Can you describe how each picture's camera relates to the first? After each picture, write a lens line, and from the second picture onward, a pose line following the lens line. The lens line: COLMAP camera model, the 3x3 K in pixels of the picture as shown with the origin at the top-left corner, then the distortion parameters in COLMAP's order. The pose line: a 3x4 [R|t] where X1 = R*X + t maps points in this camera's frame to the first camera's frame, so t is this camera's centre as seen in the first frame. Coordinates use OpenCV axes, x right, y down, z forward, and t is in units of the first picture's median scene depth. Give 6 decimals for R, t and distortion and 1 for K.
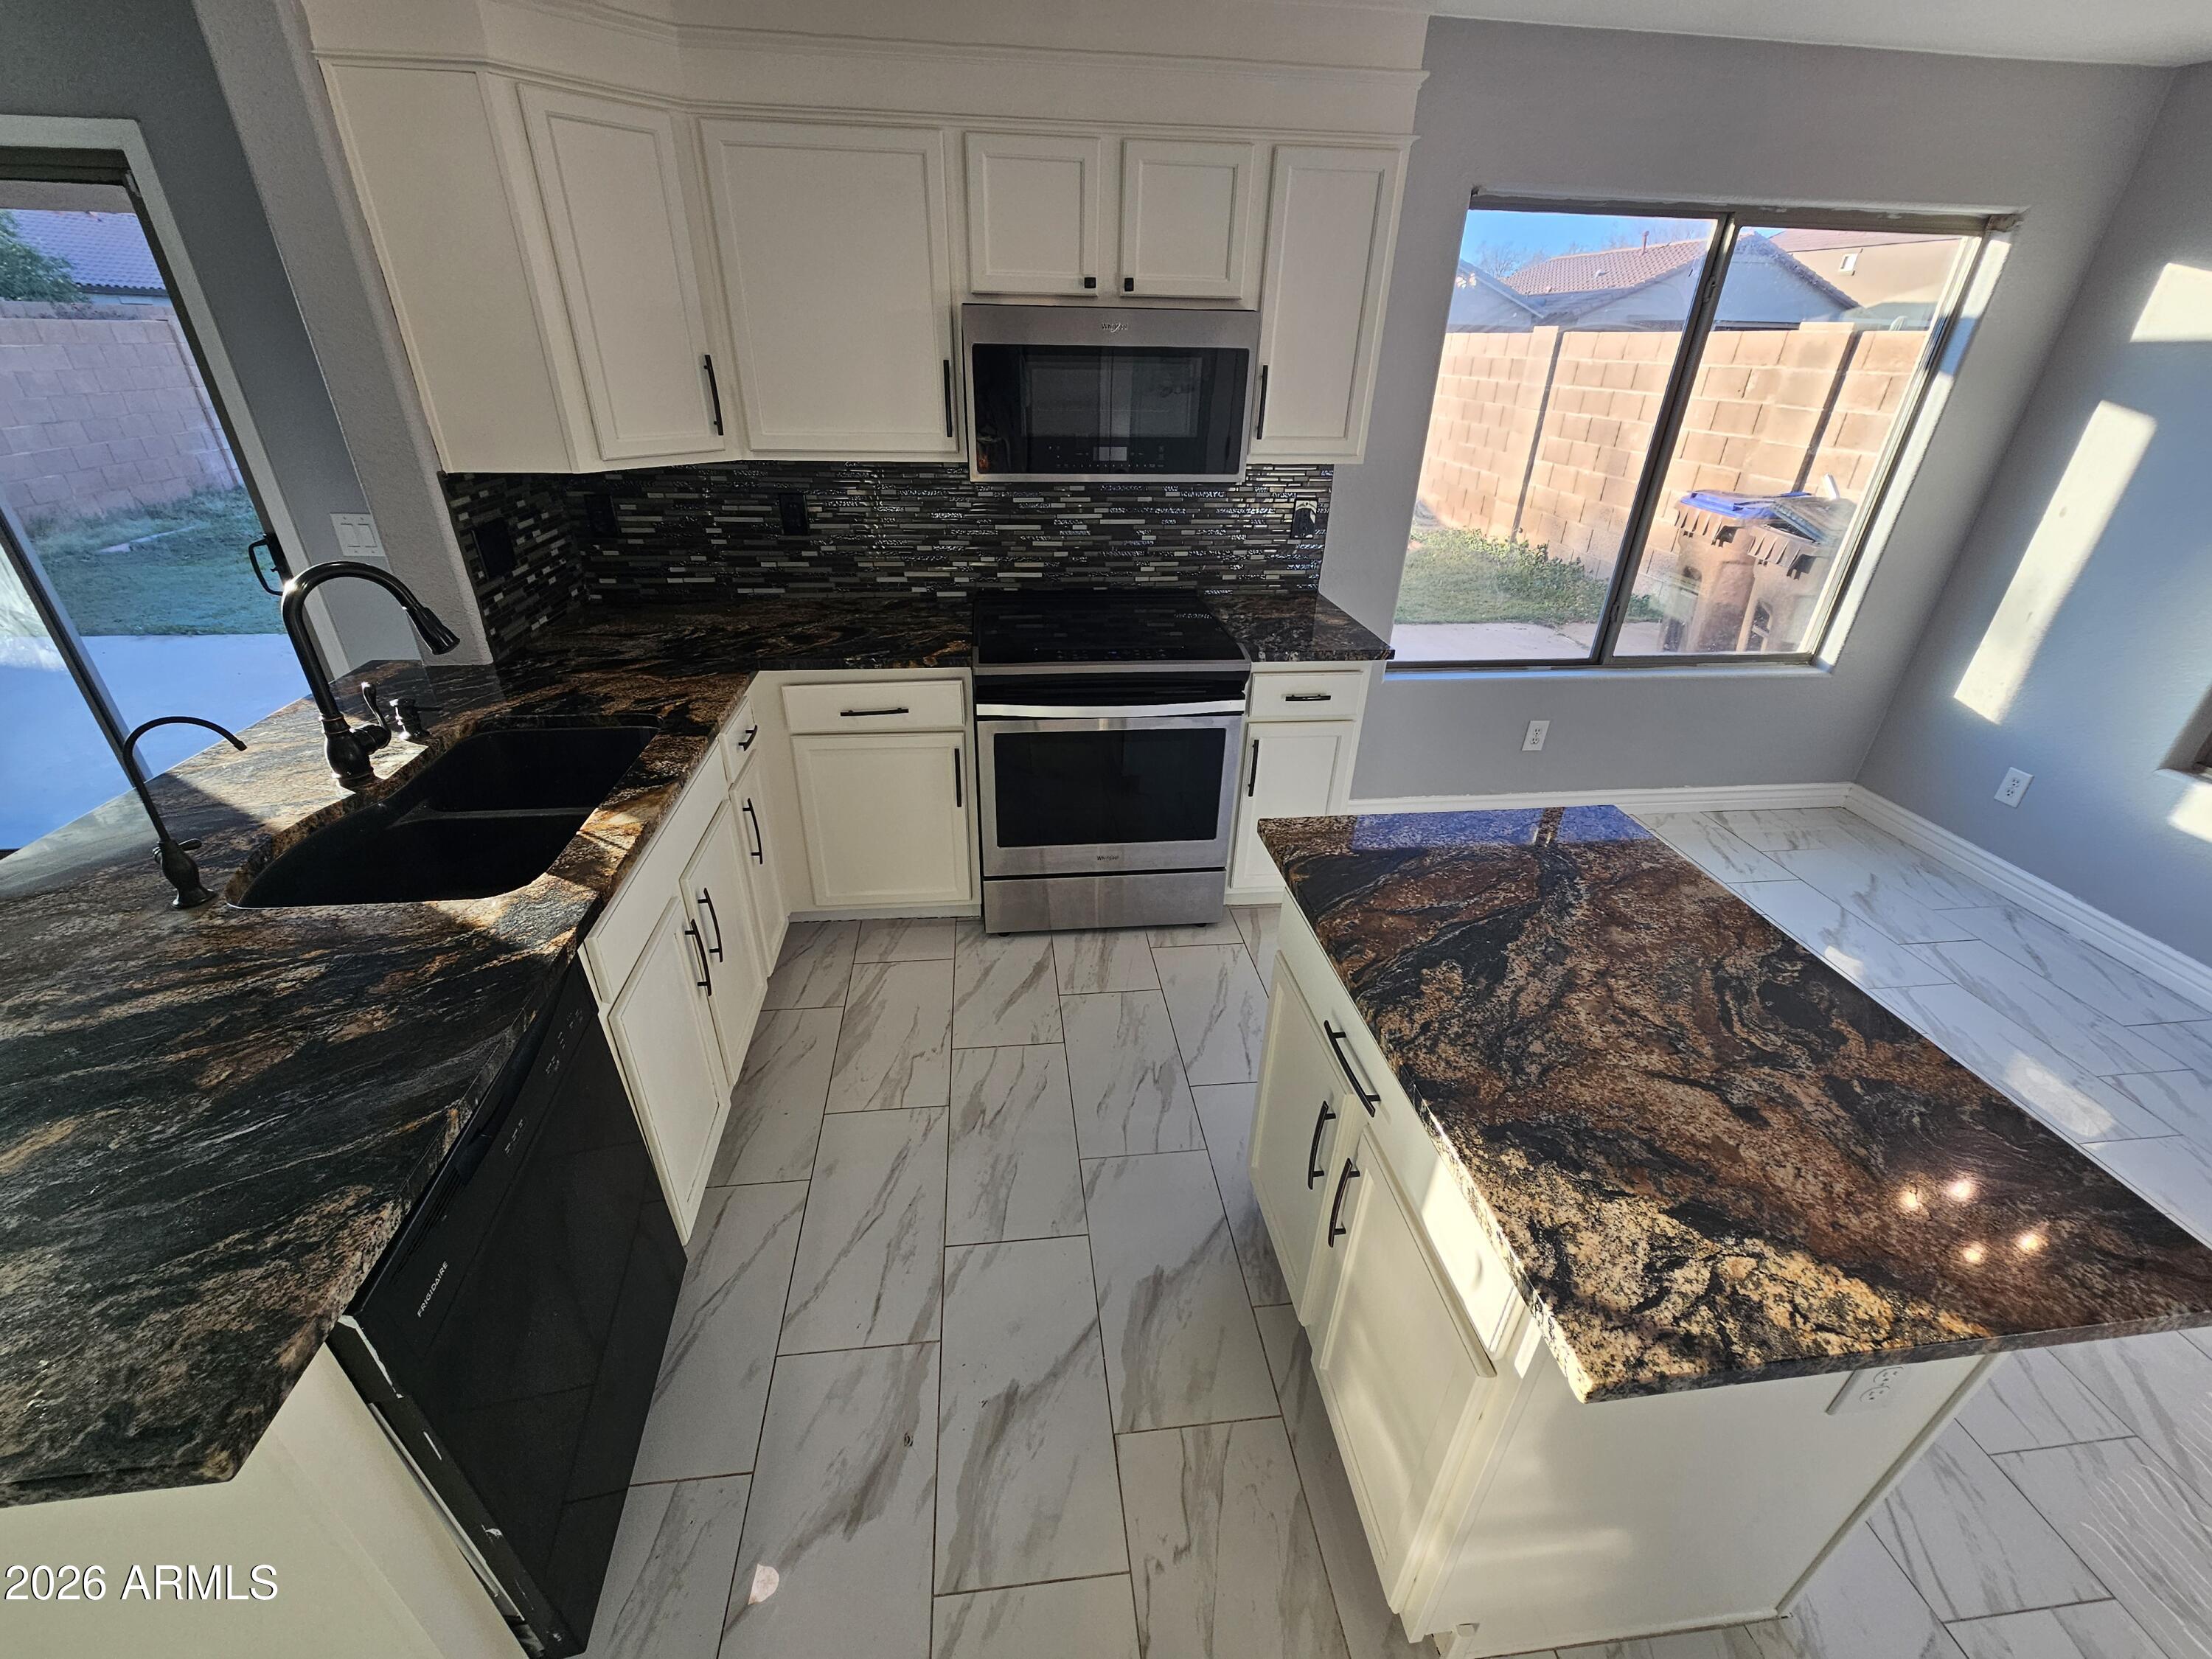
lens RADIAL K [[912.8, 0, 1094.5], [0, 912.8, 836.3], [0, 0, 1]] dist [-0.002089, 0.001111]
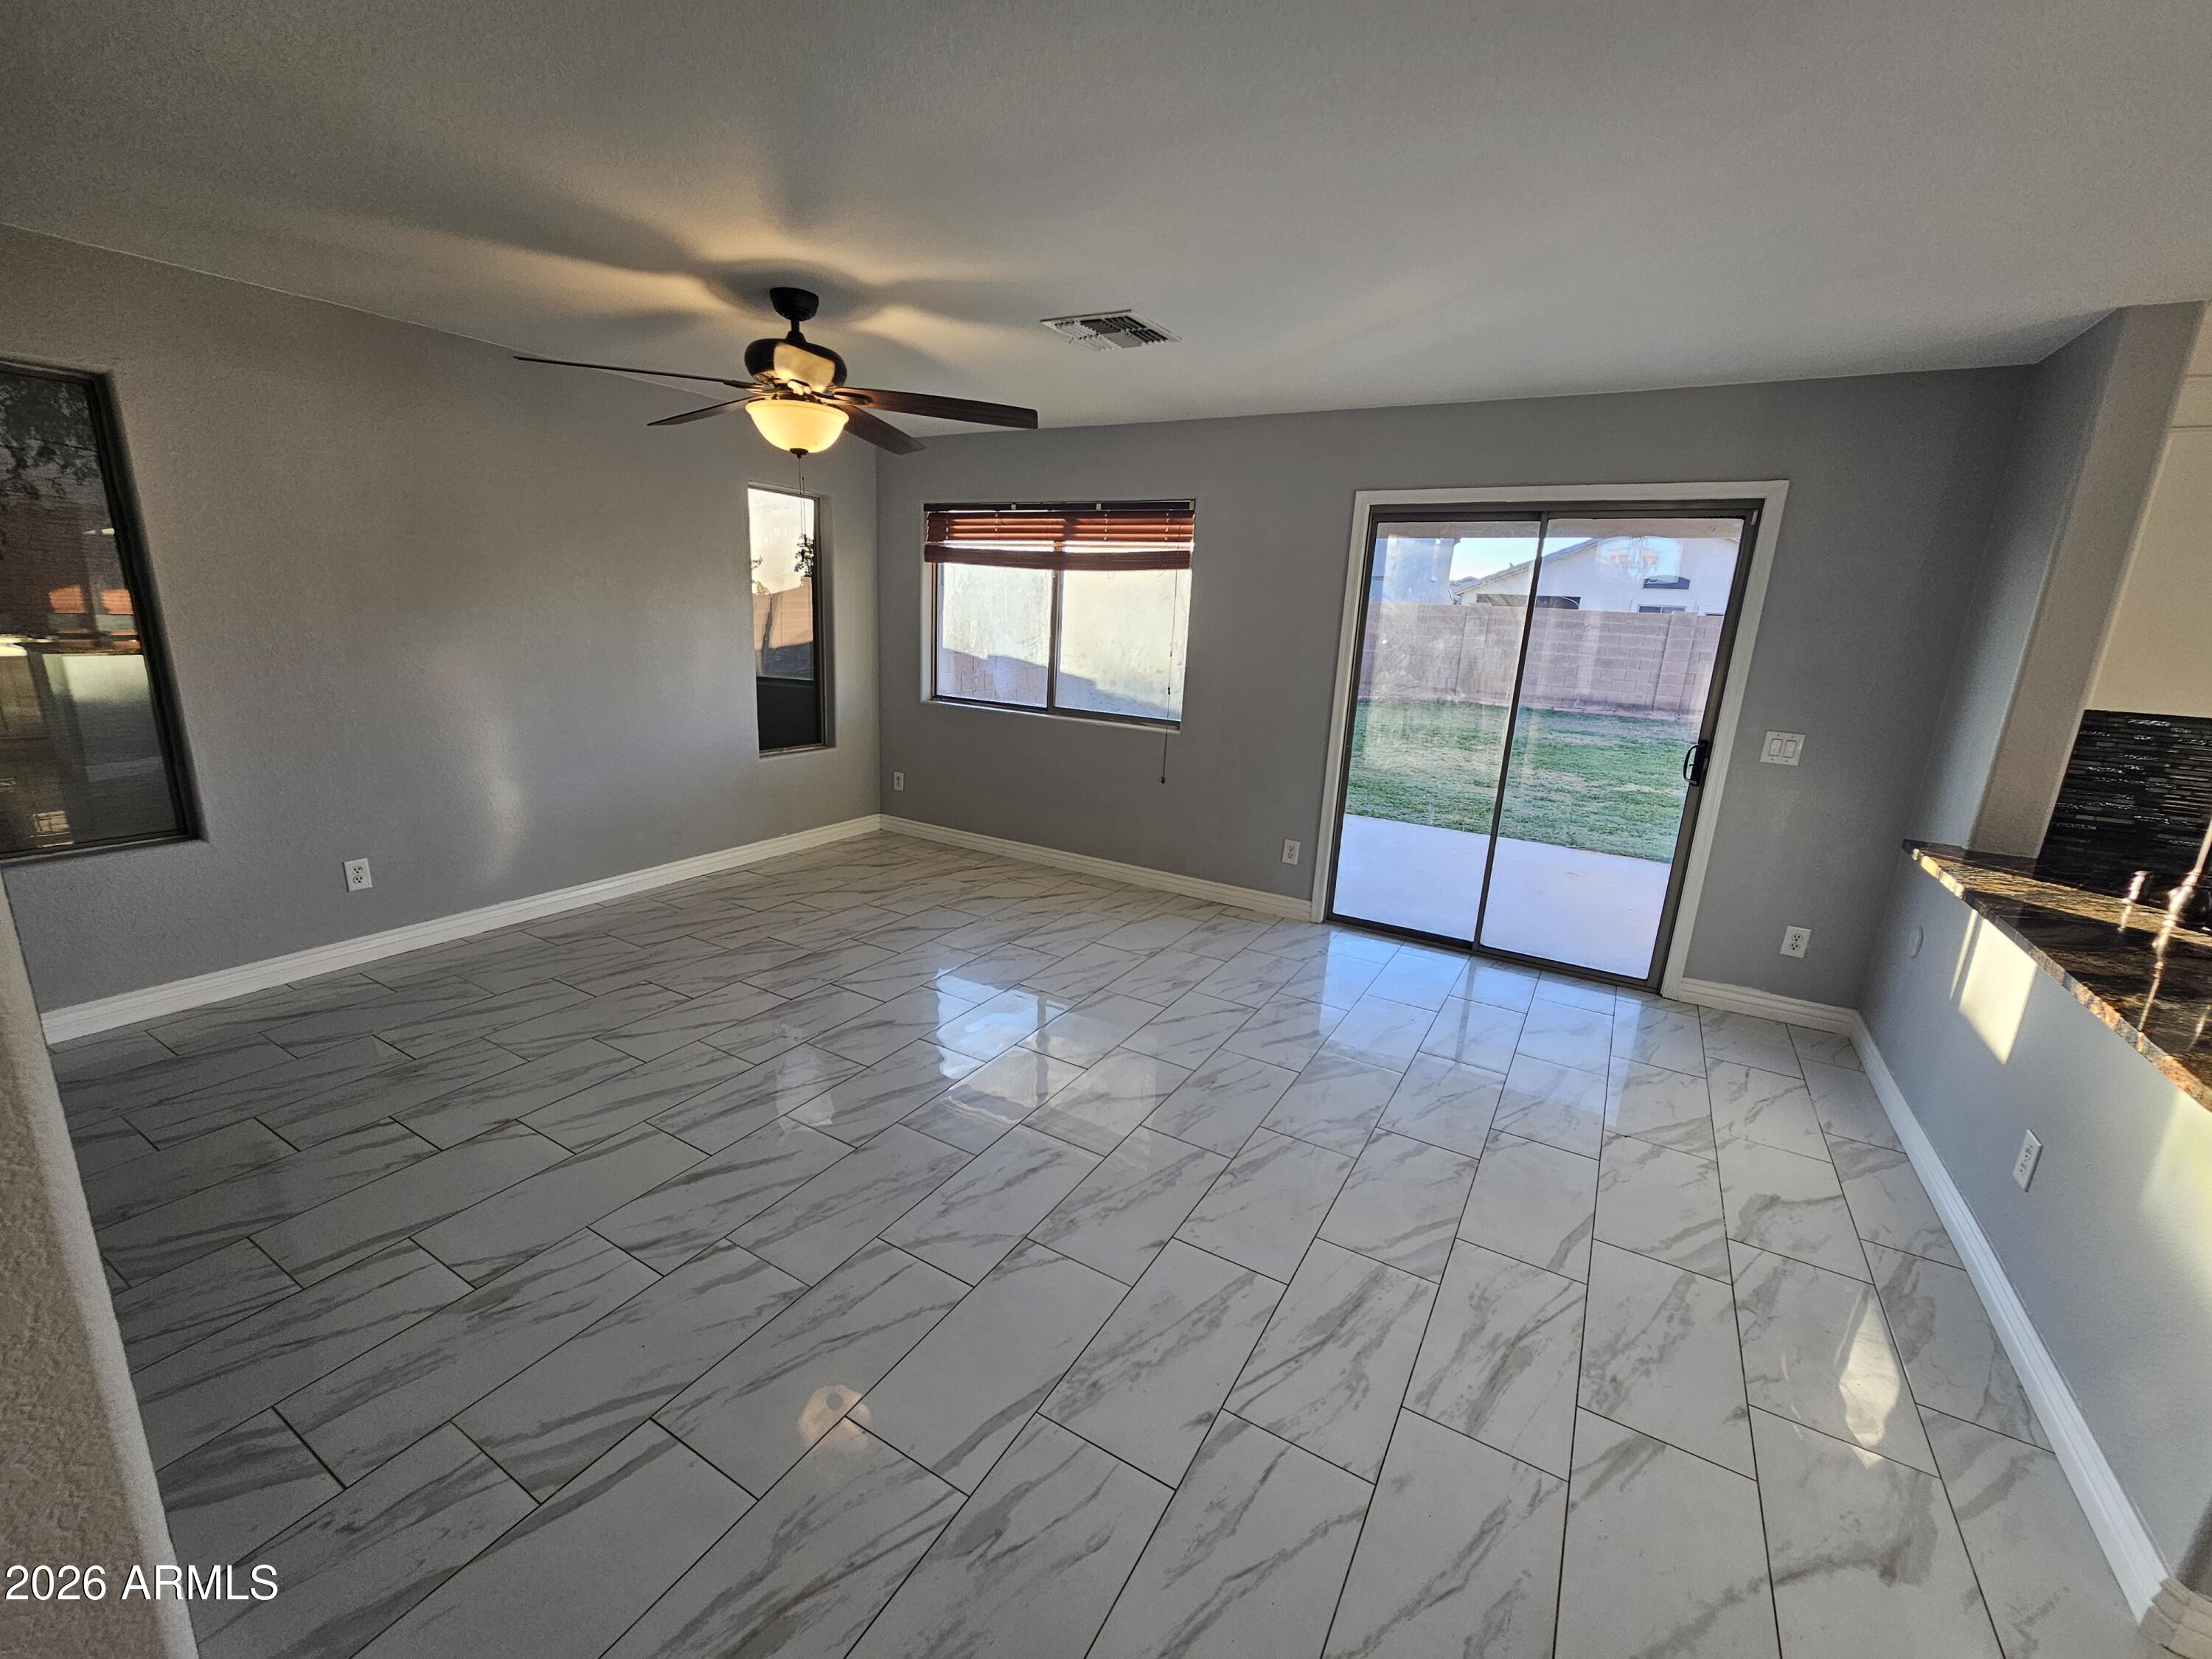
lens RADIAL K [[912.8, 0, 1096.7], [0, 912.8, 833.5], [0, 0, 1]] dist [-0.002089, 0.001111]
pose [[0.797922, 0.161977, -0.580589, -0.925236], [-0.315109, 0.933208, -0.172710, 0.361160], [0.513836, 0.320758, 0.795668, -0.569735]]
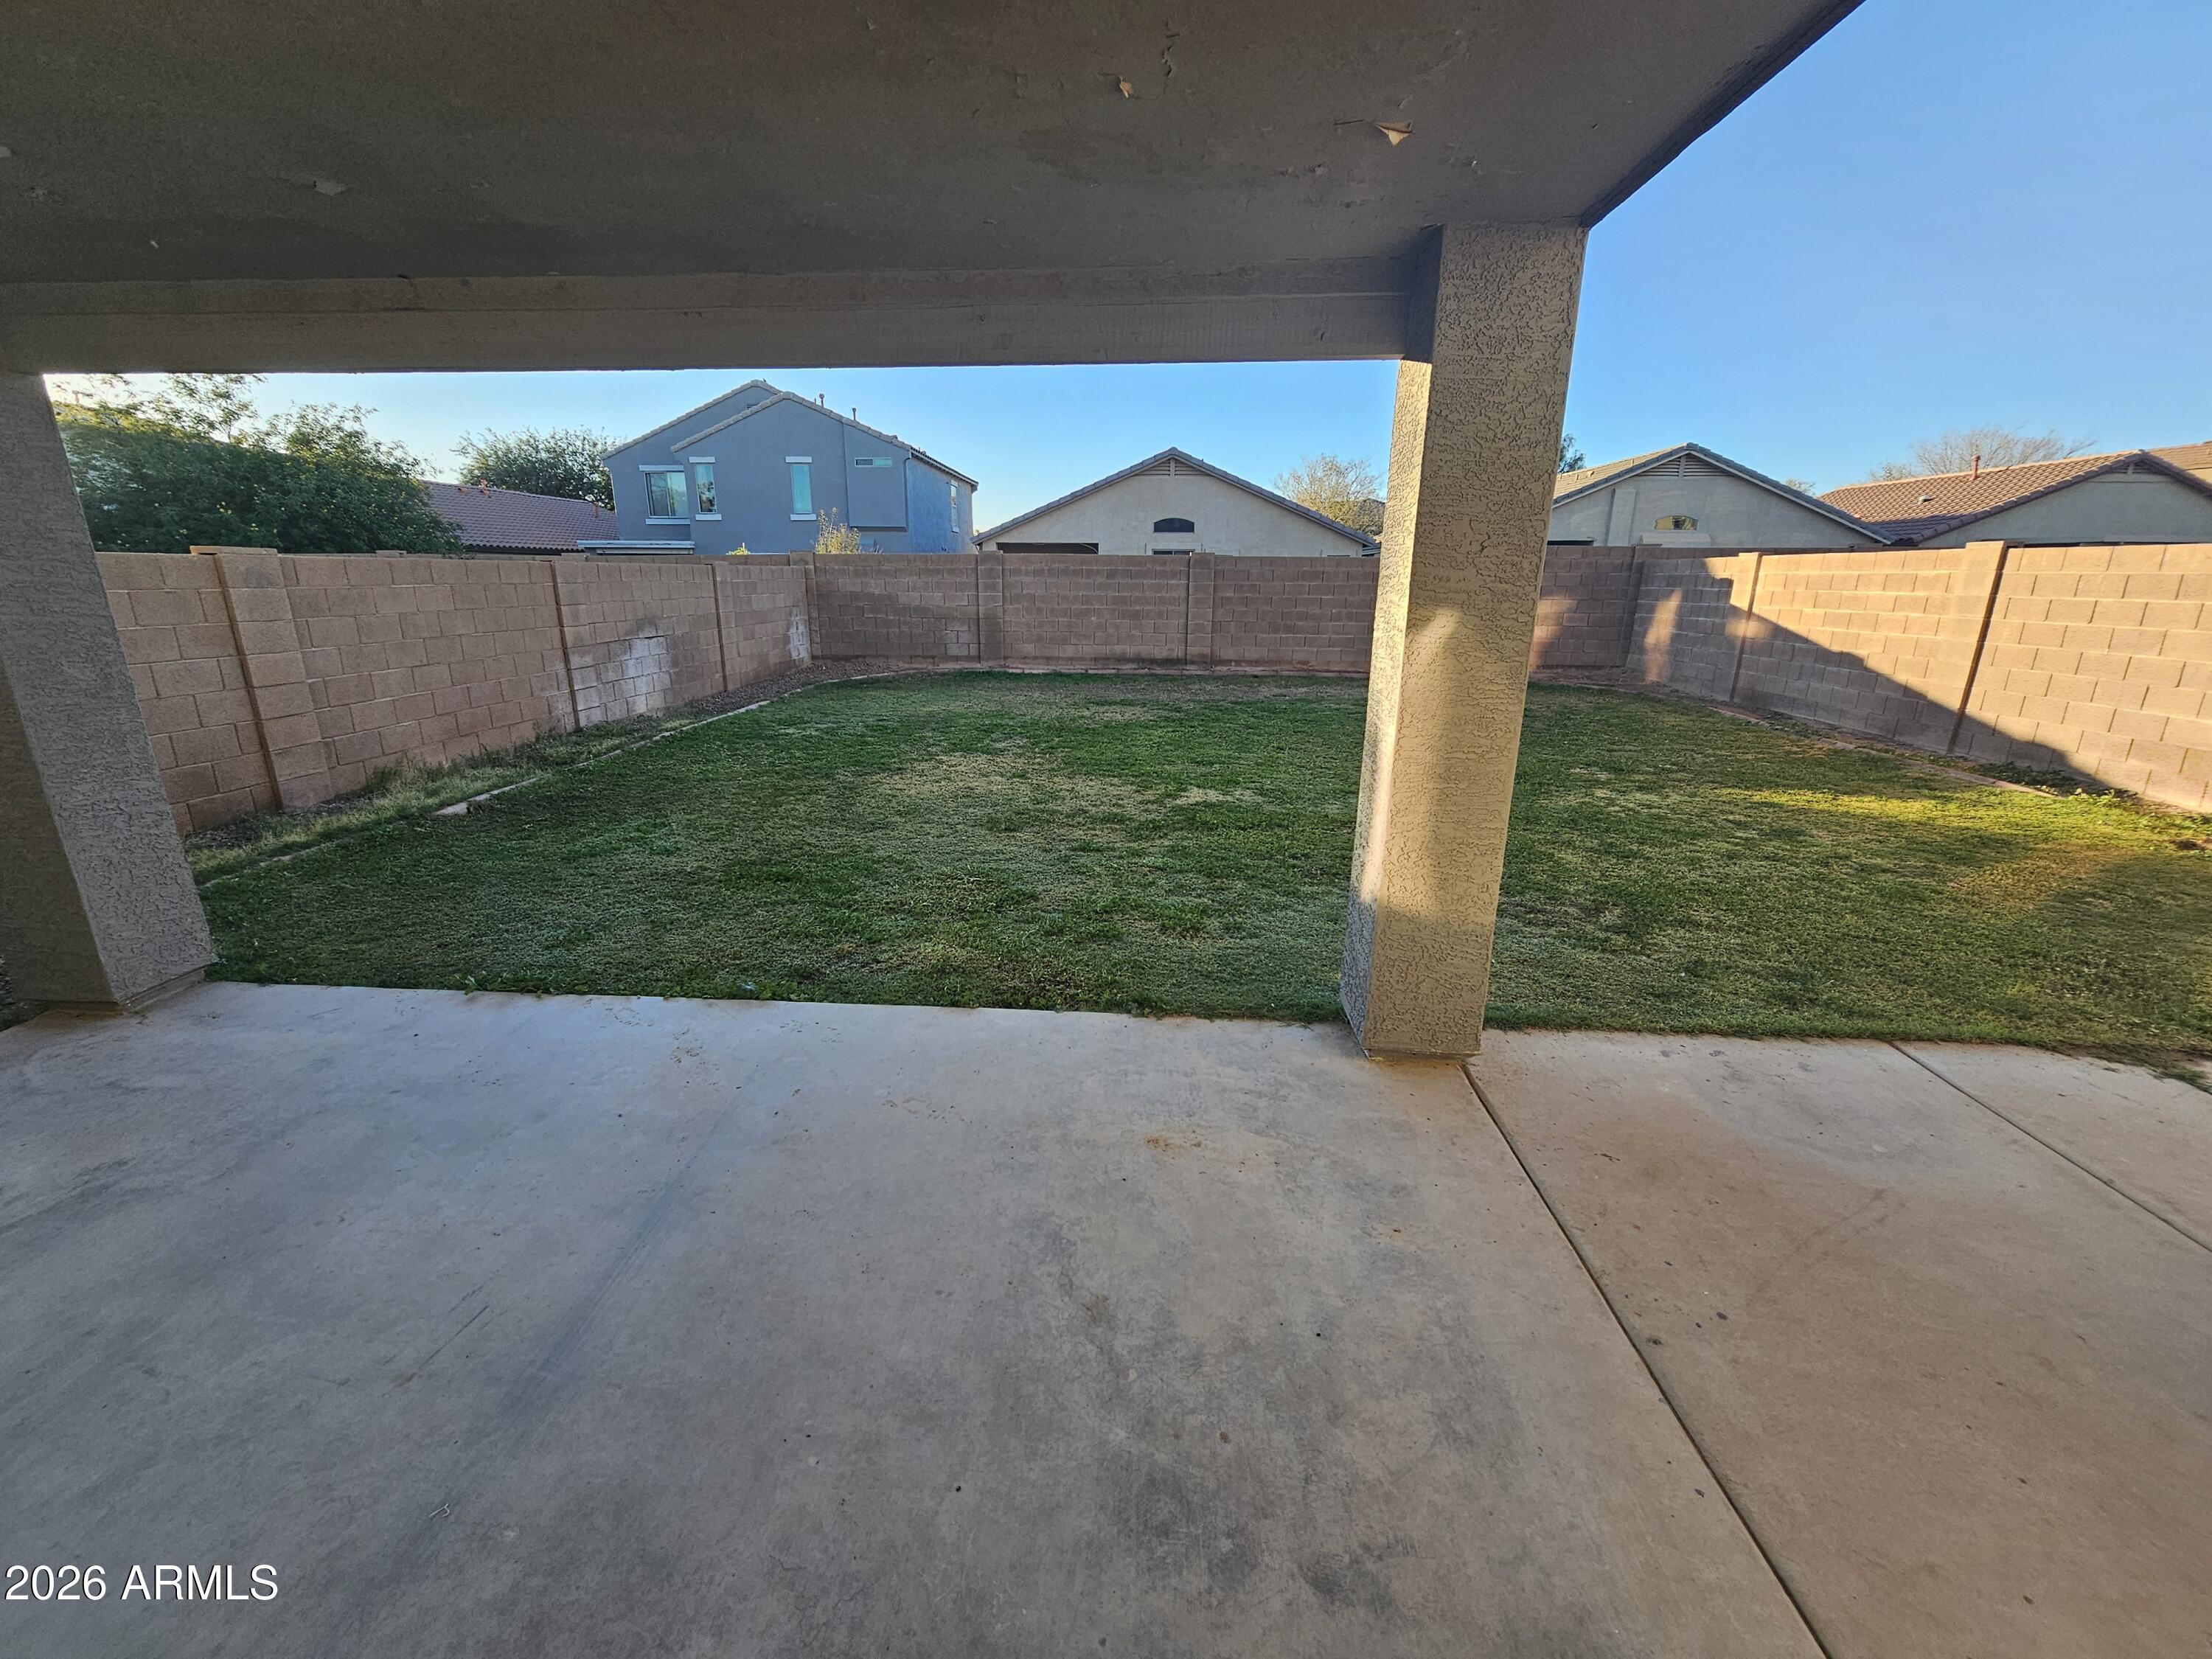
lens RADIAL K [[912.8, 0, 1107.3], [0, 912.8, 841.0], [0, 0, 1]] dist [-0.002089, 0.001111]
pose [[0.986227, 0.031504, -0.162368, -1.222170], [-0.066196, 0.974821, -0.212935, -0.525896], [0.151571, 0.220750, 0.963481, 1.035785]]
